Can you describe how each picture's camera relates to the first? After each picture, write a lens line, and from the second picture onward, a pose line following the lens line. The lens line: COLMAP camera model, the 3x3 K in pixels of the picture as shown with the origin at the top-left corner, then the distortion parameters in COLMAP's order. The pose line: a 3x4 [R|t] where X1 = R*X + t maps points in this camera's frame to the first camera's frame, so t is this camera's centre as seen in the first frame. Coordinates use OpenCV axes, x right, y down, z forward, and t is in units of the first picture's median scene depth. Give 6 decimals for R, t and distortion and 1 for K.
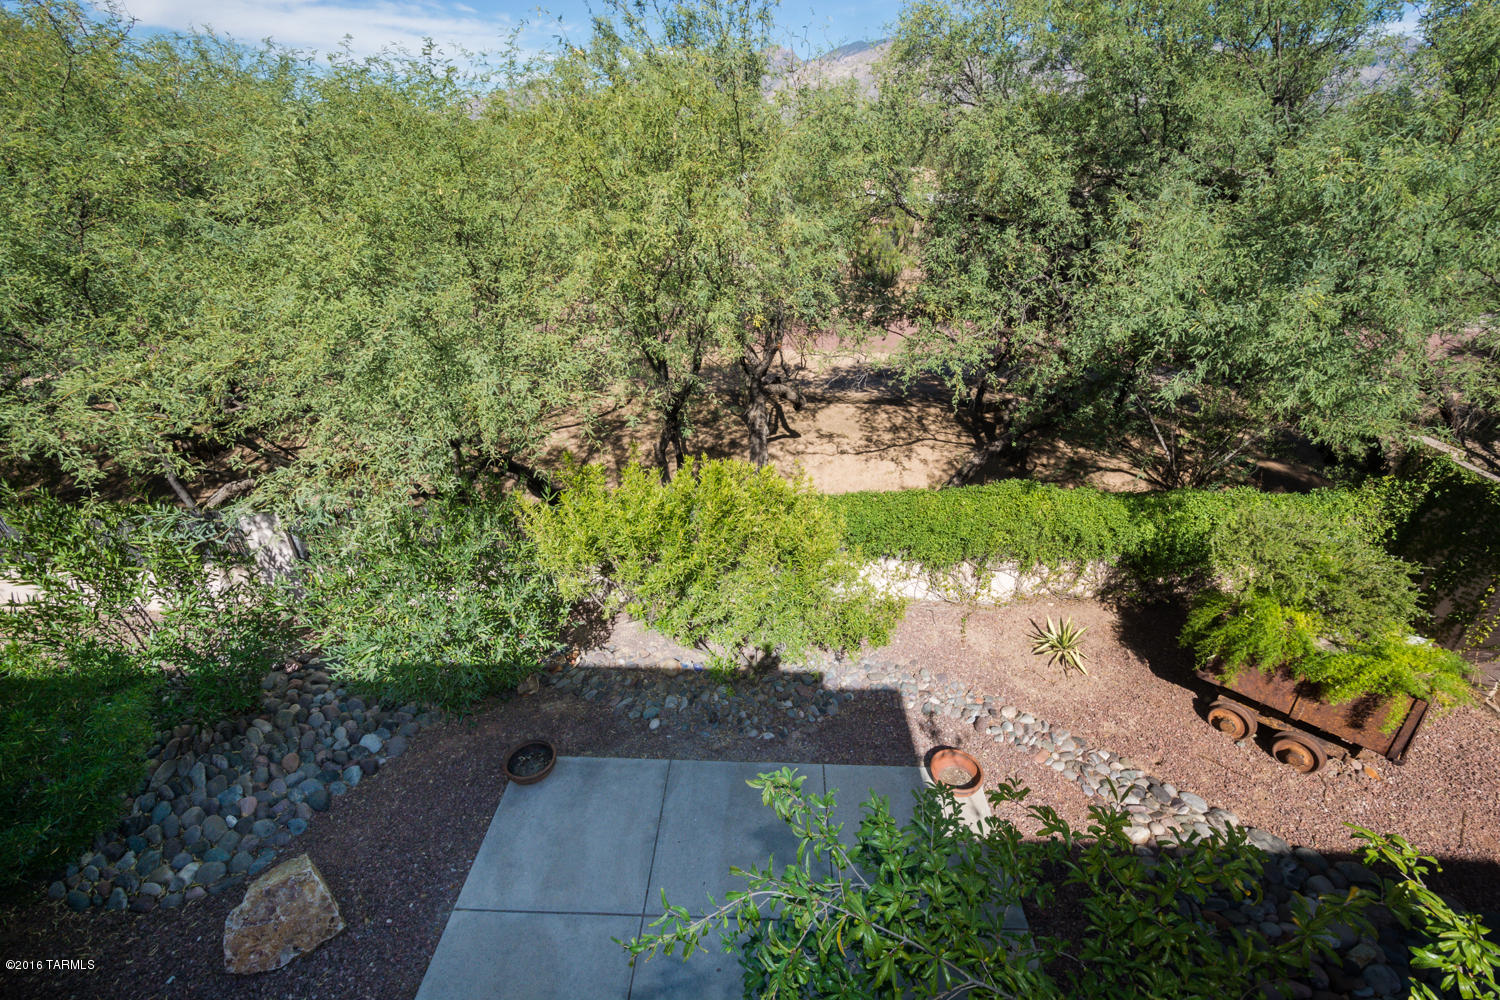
lens RADIAL K [[659.5, 0, 766.7], [0, 659.5, 498.4], [0, 0, 1]] dist [-0.003562, -0.002694]
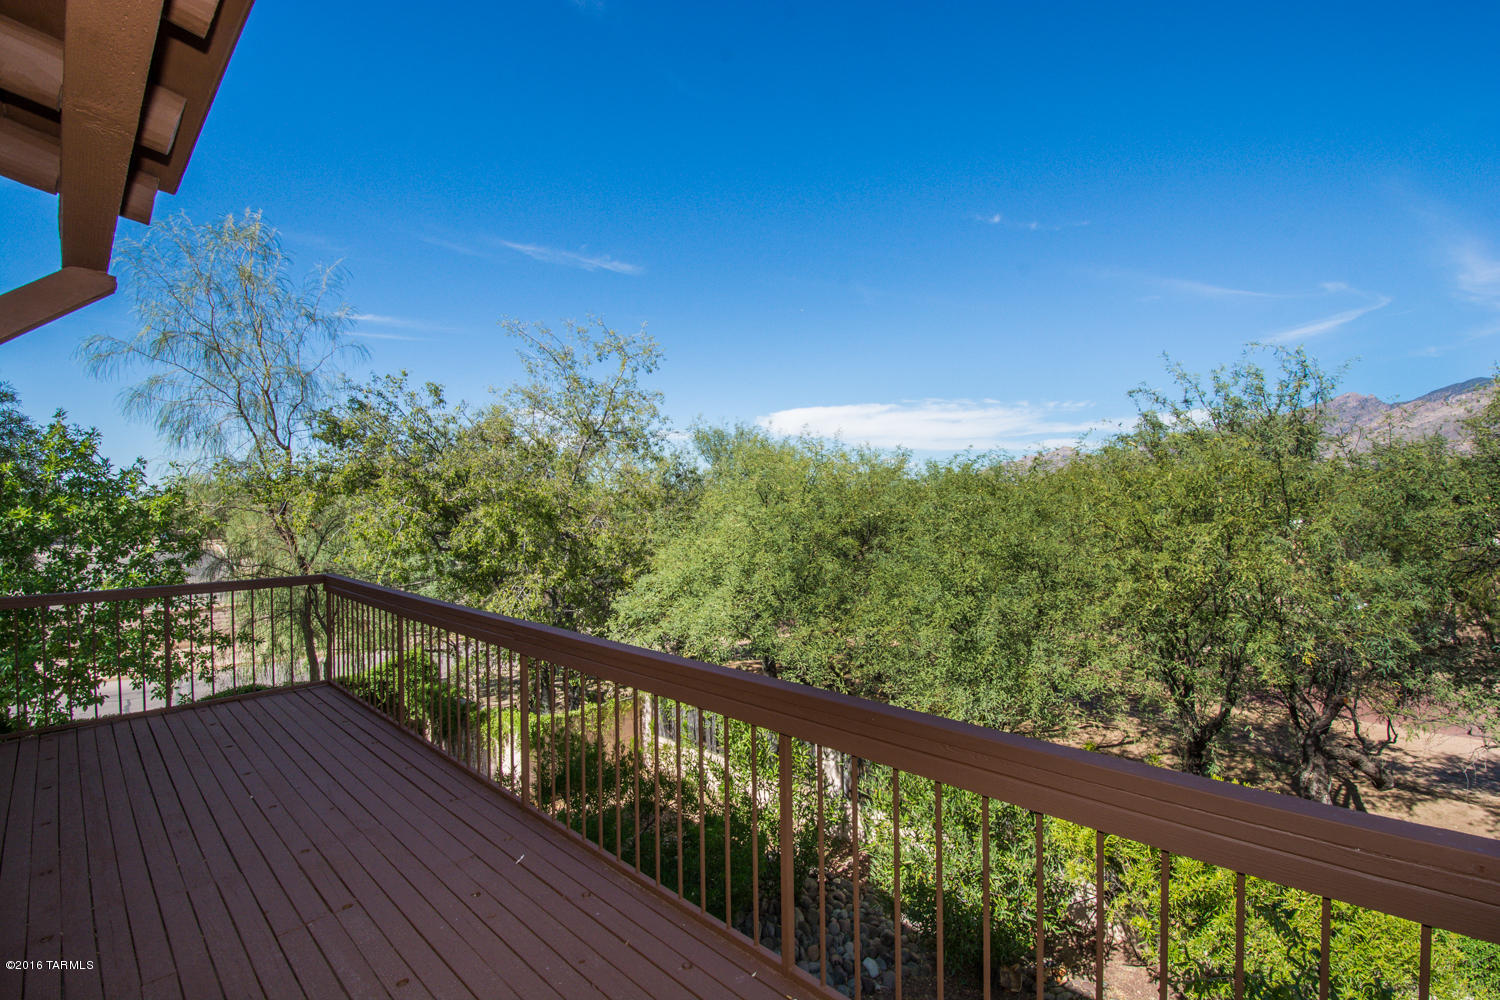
lens RADIAL K [[659.5, 0, 758.2], [0, 659.5, 504.2], [0, 0, 1]] dist [-0.003562, -0.002694]
pose [[0.749808, -0.013940, -0.661509, 0.023558], [-0.294827, 0.888000, -0.352893, 0.116977], [0.592339, 0.459633, 0.661719, -0.250121]]
